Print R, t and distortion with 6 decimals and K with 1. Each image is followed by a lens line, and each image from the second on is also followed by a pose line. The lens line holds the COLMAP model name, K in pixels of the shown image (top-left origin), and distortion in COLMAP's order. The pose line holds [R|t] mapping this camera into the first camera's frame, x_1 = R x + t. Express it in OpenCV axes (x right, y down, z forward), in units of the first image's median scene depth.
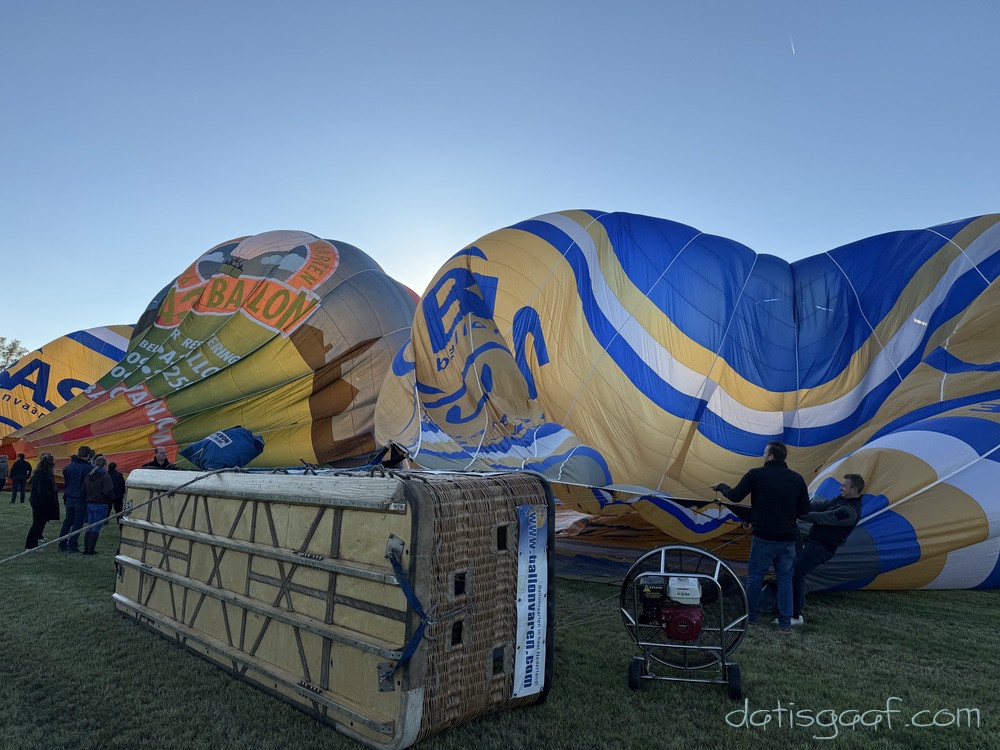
lens RADIAL K [[701.1, 0, 492.7], [0, 701.1, 380.1], [0, 0, 1]] dist [0.091465, -0.114677]
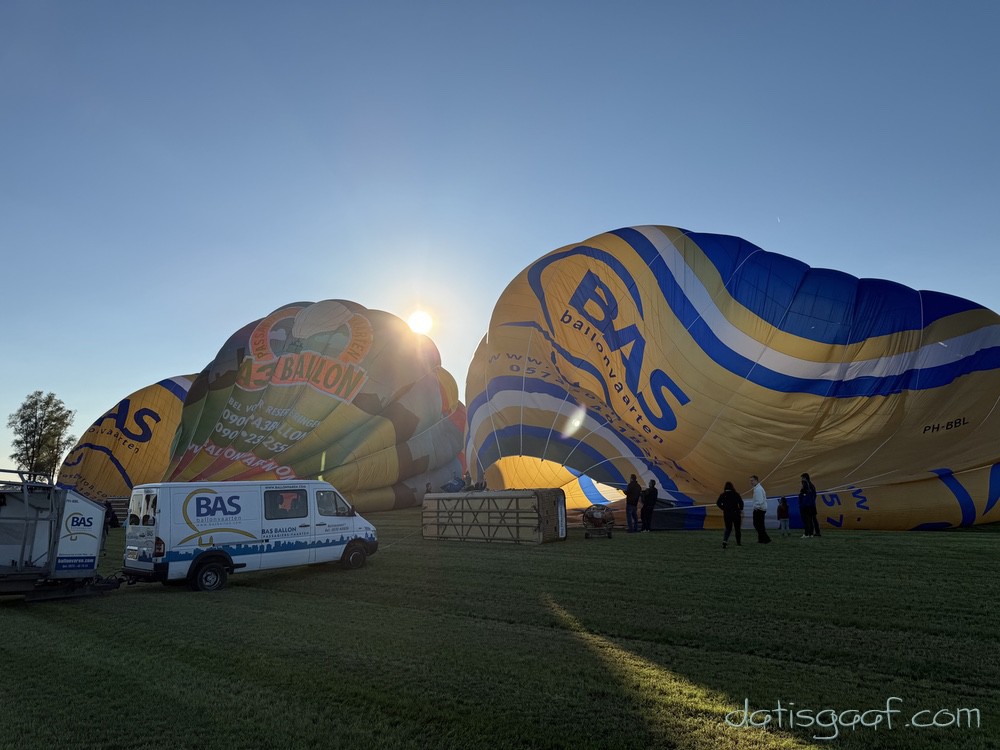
lens RADIAL K [[700.5, 0, 500.0], [0, 700.5, 375.0], [0, 0, 1]] dist [0.028340, -0.028100]
pose [[0.999397, -0.011394, 0.032788, -0.359118], [0.013331, 0.998139, -0.059500, -0.252520], [-0.032049, 0.059902, 0.997690, -2.631603]]
